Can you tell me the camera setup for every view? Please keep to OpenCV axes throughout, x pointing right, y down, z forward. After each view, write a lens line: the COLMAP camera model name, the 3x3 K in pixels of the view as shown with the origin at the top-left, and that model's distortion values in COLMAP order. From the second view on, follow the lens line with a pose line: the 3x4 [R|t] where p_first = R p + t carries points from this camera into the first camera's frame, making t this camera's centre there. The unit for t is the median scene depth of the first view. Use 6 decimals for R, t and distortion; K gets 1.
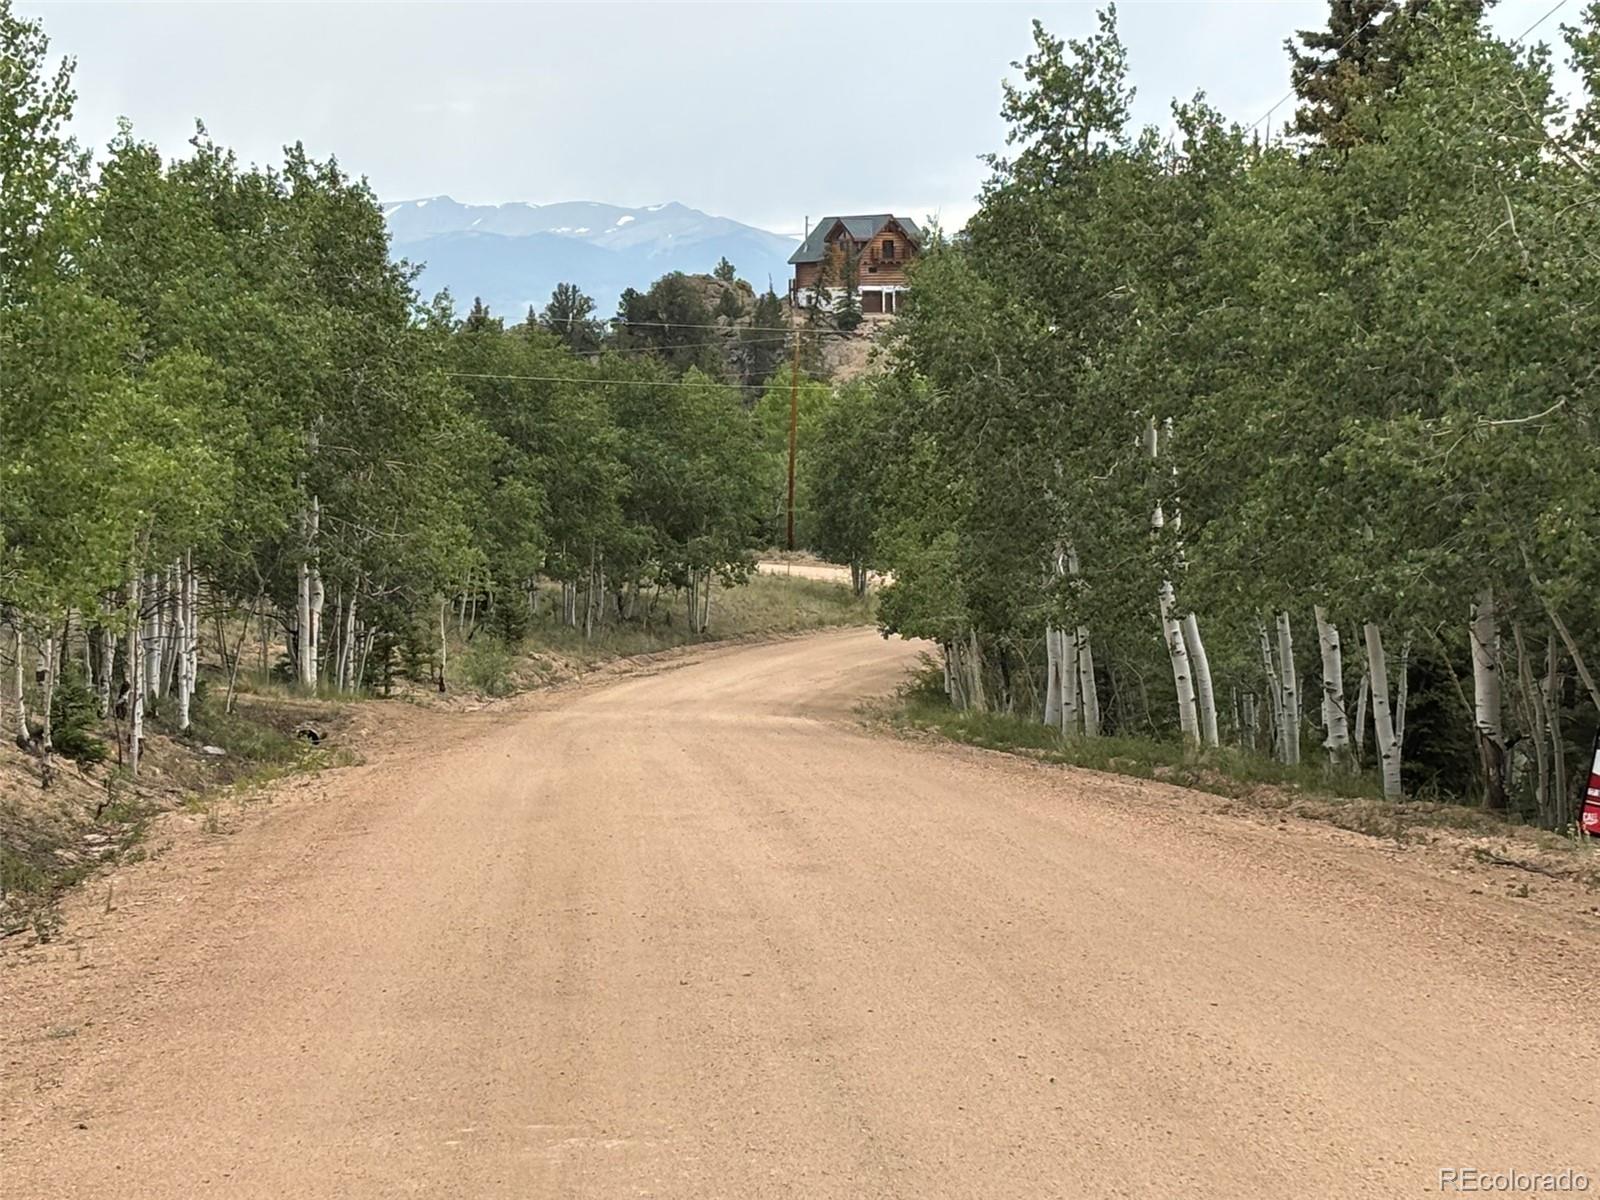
lens RADIAL K [[4801.1, 0, 800.0], [0, 4801.1, 600.0], [0, 0, 1]] dist [-0.005146, -0.032123]
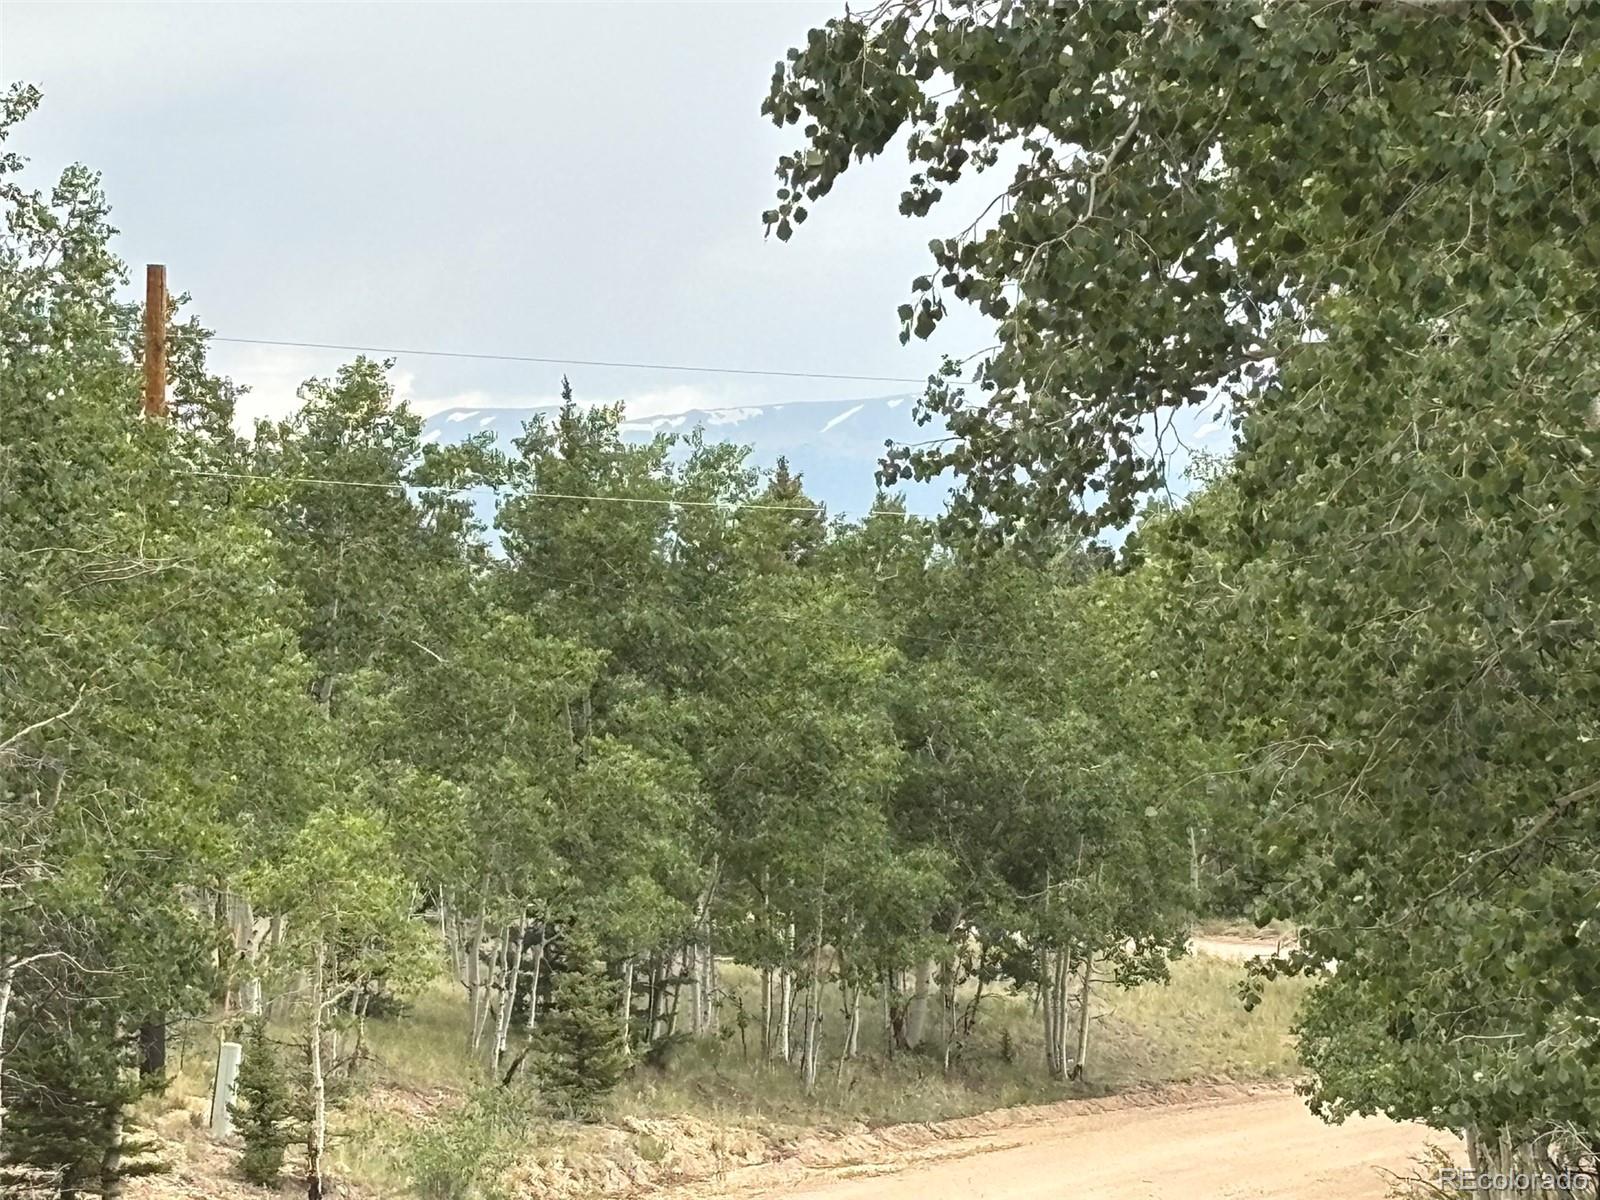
lens RADIAL K [[6711.0, 0, 800.0], [0, 6711.0, 600.0], [0, 0, 1]] dist [0.402183, -12.972040]
pose [[0.994087, 0.011888, -0.107934, 0.025475], [-0.018555, 0.997967, -0.060968, 0.000450], [0.106990, 0.062610, 0.992287, 0.327083]]
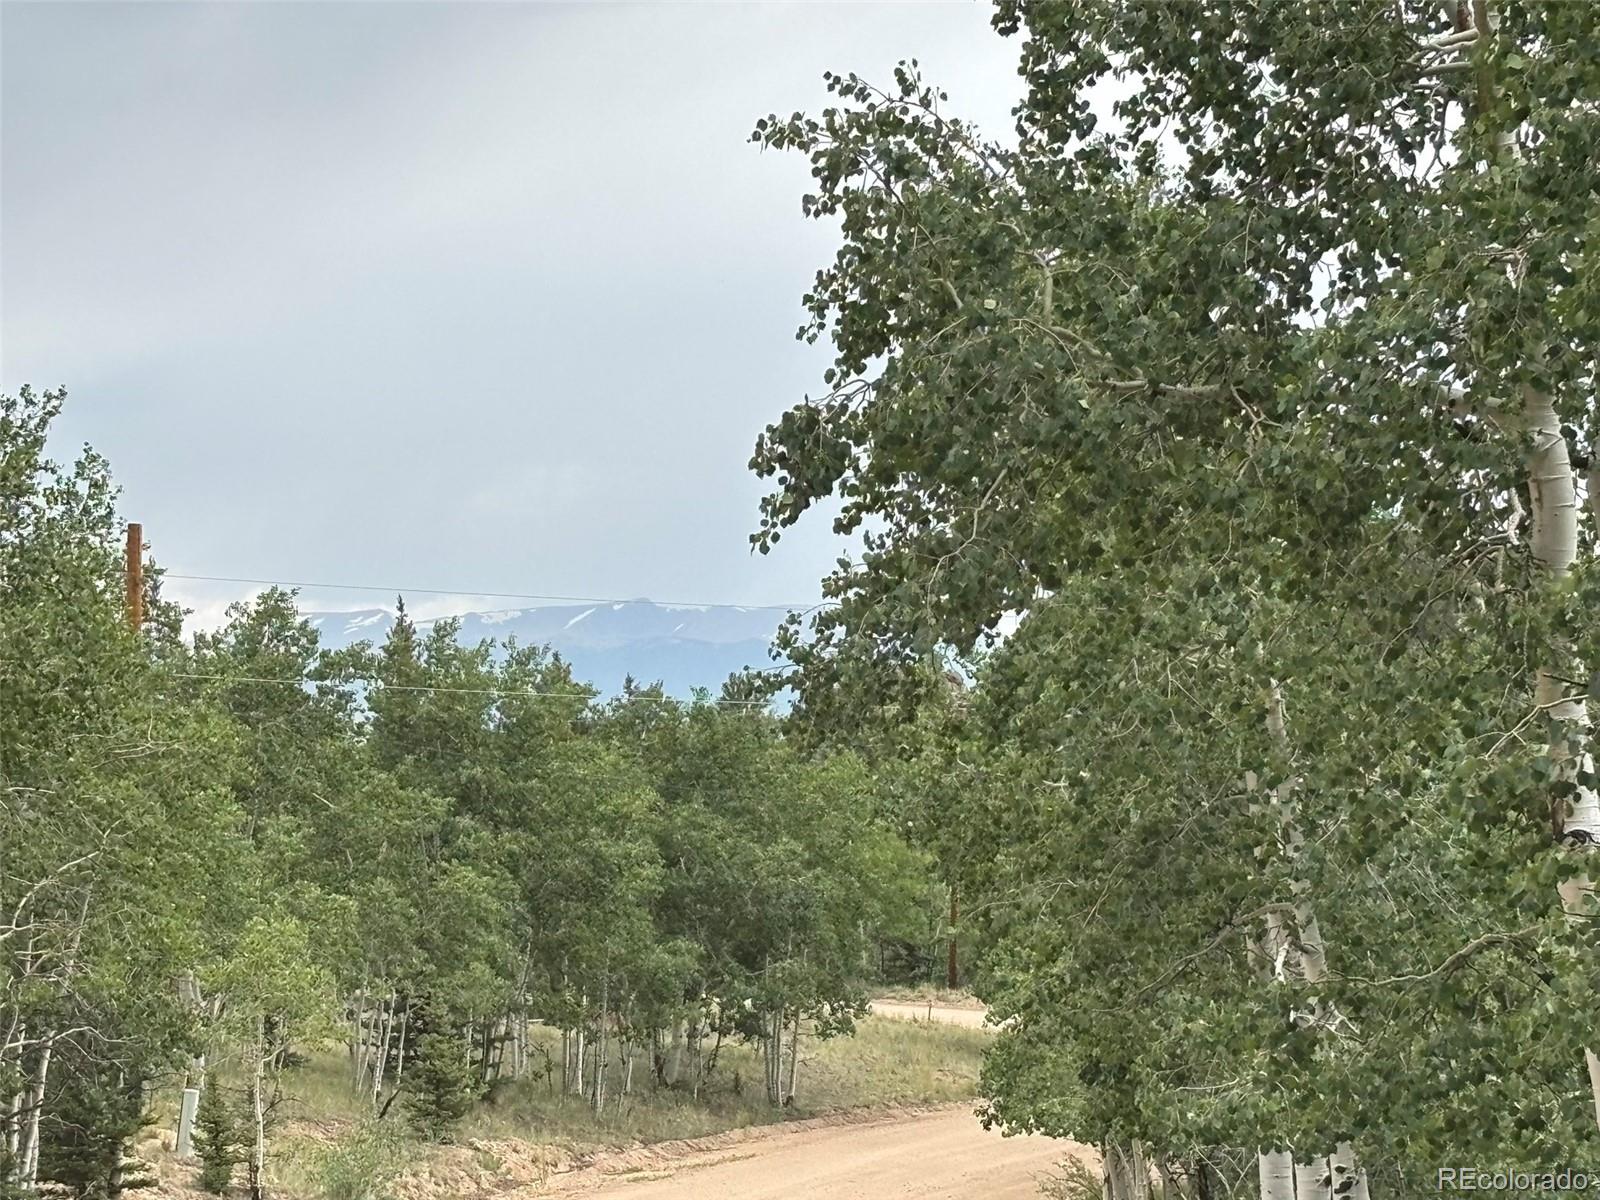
lens RADIAL K [[4919.2, 0, 800.0], [0, 4919.2, 600.0], [0, 0, 1]] dist [0.458386, -5.992614]
pose [[0.998472, 0.003846, -0.055127, 0.019636], [-0.008900, 0.995745, -0.091726, -0.000311], [0.054540, 0.092076, 0.994257, 0.316278]]
